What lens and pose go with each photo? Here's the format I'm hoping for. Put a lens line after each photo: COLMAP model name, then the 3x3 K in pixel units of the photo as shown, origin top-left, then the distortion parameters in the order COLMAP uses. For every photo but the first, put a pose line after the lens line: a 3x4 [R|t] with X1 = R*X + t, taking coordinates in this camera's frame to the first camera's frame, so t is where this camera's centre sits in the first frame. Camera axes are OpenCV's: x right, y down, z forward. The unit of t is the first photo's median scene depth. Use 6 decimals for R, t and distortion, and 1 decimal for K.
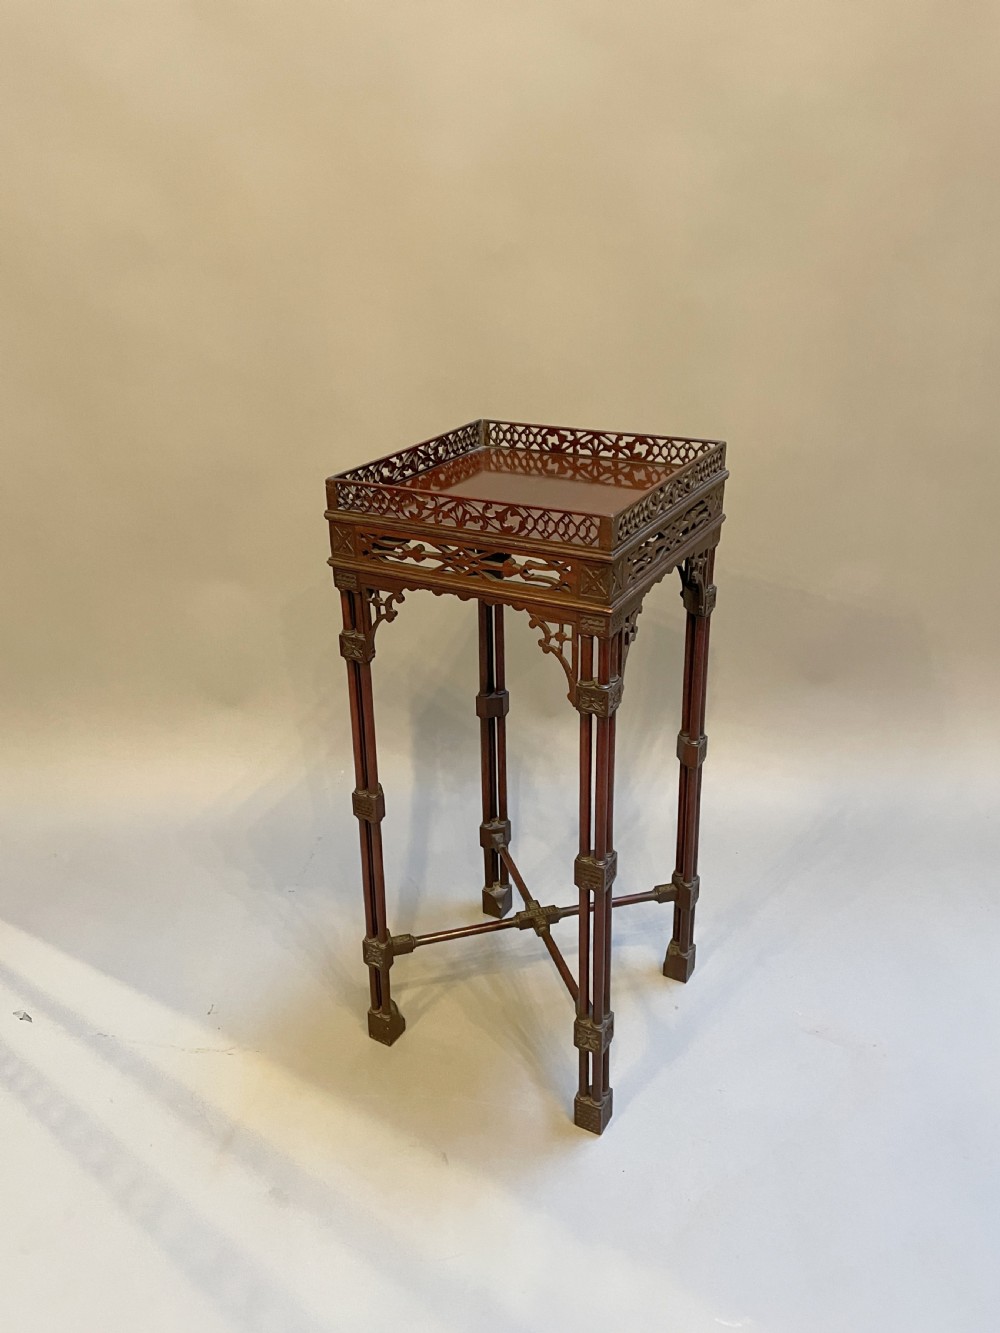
lens RADIAL K [[1055.1, 0, 505.2], [0, 1055.1, 671.5], [0, 0, 1]] dist [0.091288, -0.000396]
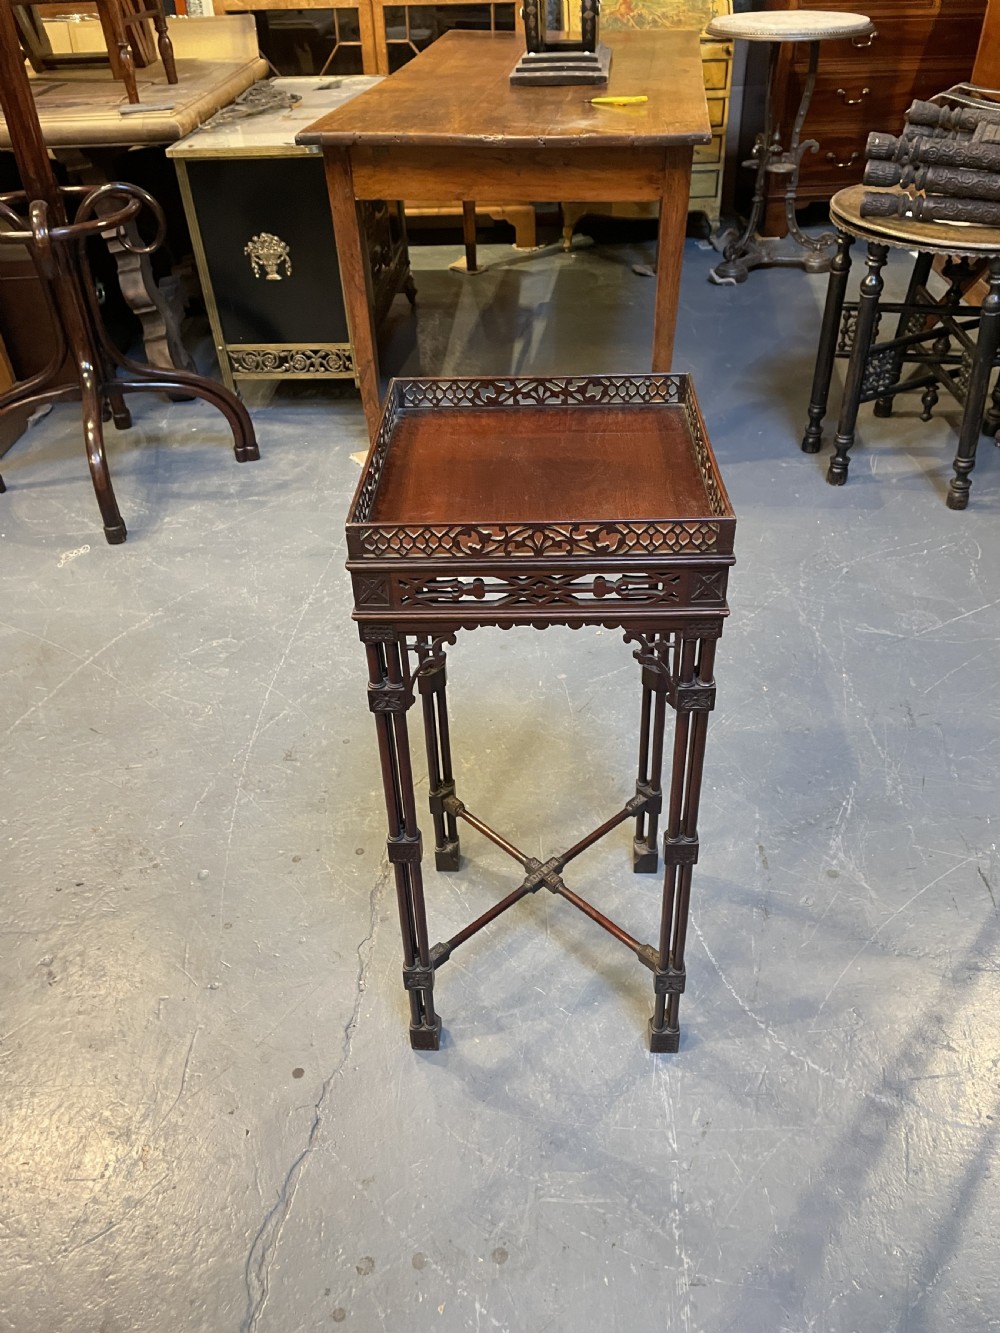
lens RADIAL K [[1007.5, 0, 517.6], [0, 1007.5, 665.4], [0, 0, 1]] dist [0.078218, -0.098604]
pose [[0.887284, -0.280890, 0.365825, -0.318933], [0.203433, 0.950180, 0.236161, -0.206606], [-0.413935, -0.135121, 0.900222, 0.211663]]
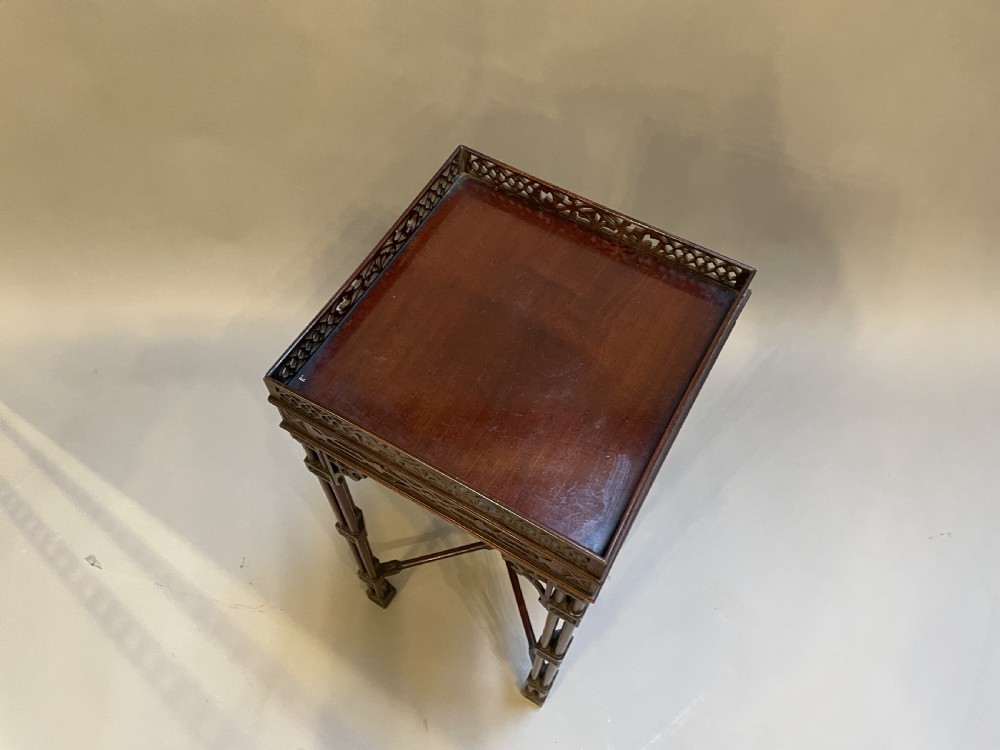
lens RADIAL K [[755.8, 0, 500.0], [0, 755.8, 375.0], [0, 0, 1]] dist [0.078218, -0.098604]
pose [[0.999089, 0.035657, 0.023436, -0.000639], [-0.042654, 0.819862, 0.570970, -0.461683], [0.001145, -0.571450, 0.820636, 0.455014]]
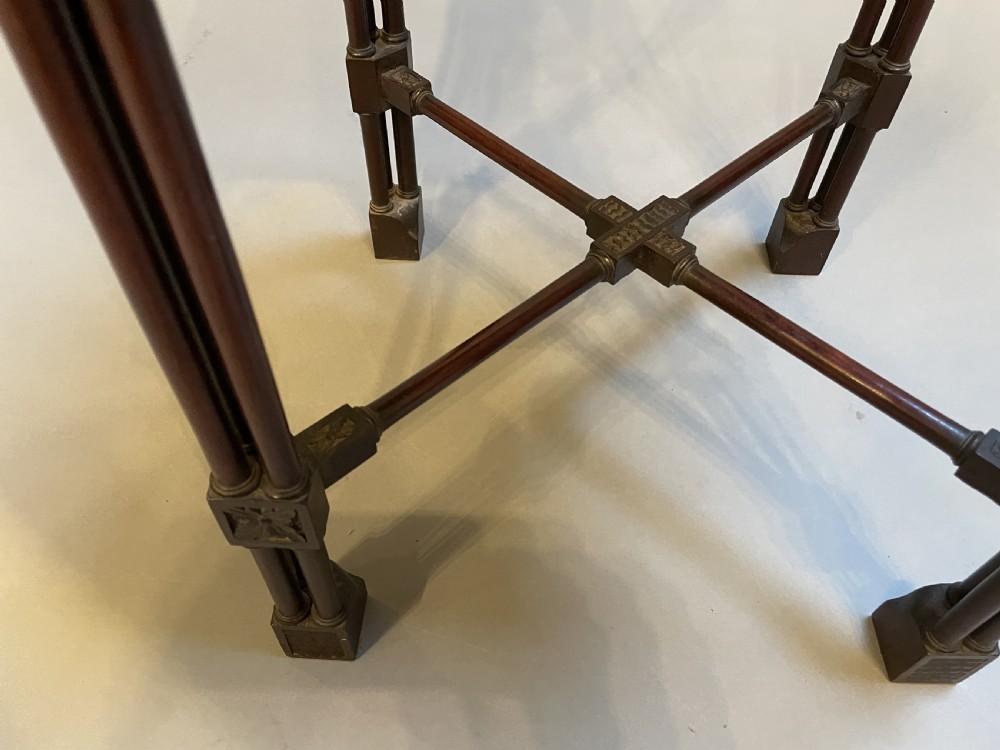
lens RADIAL K [[790.7, 0, 500.0], [0, 790.7, 375.0], [0, 0, 1]] dist [0.081556, -0.104593]
pose [[0.889915, -0.333956, 0.310684, -0.130796], [0.163013, 0.869009, 0.467172, 0.153674], [-0.426002, -0.365098, 0.827784, 0.875316]]
